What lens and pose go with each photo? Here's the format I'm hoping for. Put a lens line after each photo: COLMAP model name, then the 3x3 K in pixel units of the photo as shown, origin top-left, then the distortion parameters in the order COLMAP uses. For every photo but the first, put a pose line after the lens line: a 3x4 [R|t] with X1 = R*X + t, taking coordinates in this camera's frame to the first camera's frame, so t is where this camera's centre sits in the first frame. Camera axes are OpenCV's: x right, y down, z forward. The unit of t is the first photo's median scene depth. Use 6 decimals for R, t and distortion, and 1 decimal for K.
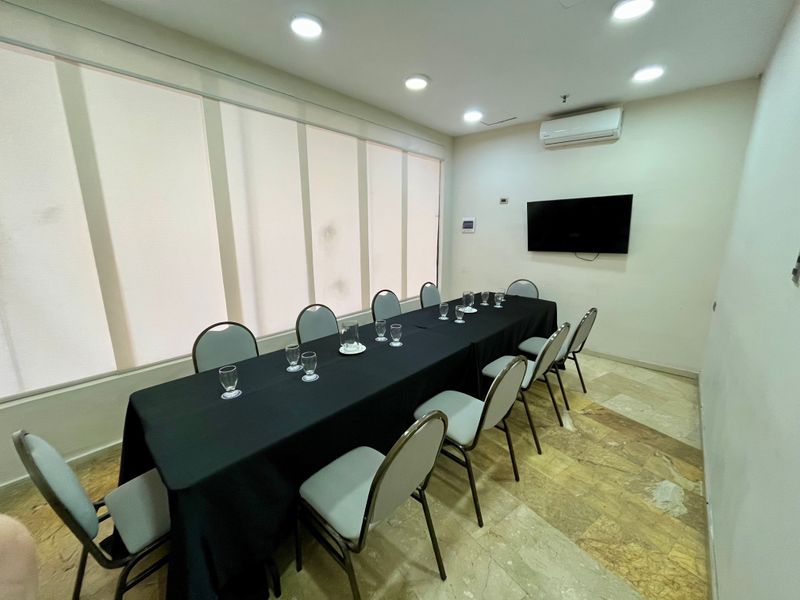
lens RADIAL K [[325.7, 0, 401.7], [0, 325.7, 300.8], [0, 0, 1]] dist [-0.004247, 0.000304]
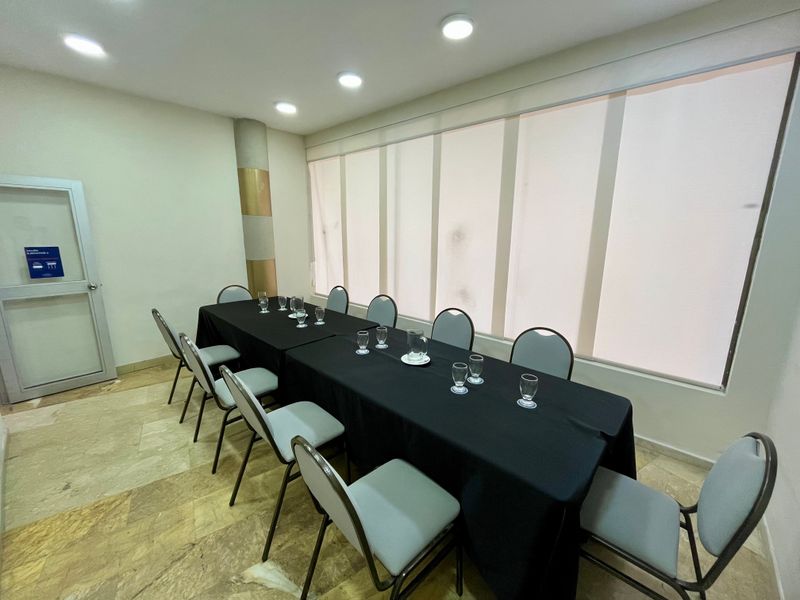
lens RADIAL K [[325.7, 0, 401.3], [0, 325.7, 299.4], [0, 0, 1]] dist [-0.004247, 0.000304]
pose [[-0.019823, 0.205436, -0.978470, 1.074890], [-0.231317, 0.951166, 0.204390, -0.276823], [0.972676, 0.230389, 0.028666, 1.234413]]
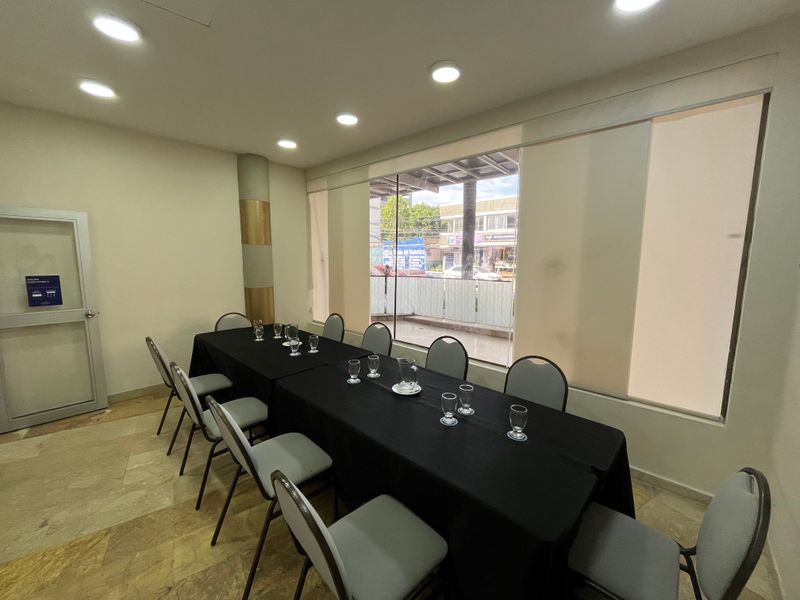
lens RADIAL K [[325.7, 0, 401.3], [0, 325.7, 299.2], [0, 0, 1]] dist [-0.004247, 0.000304]
pose [[-0.024020, 0.125193, -0.991842, 1.078738], [-0.229845, 0.964859, 0.127353, -0.290355], [0.972931, 0.231029, 0.005599, 1.259800]]
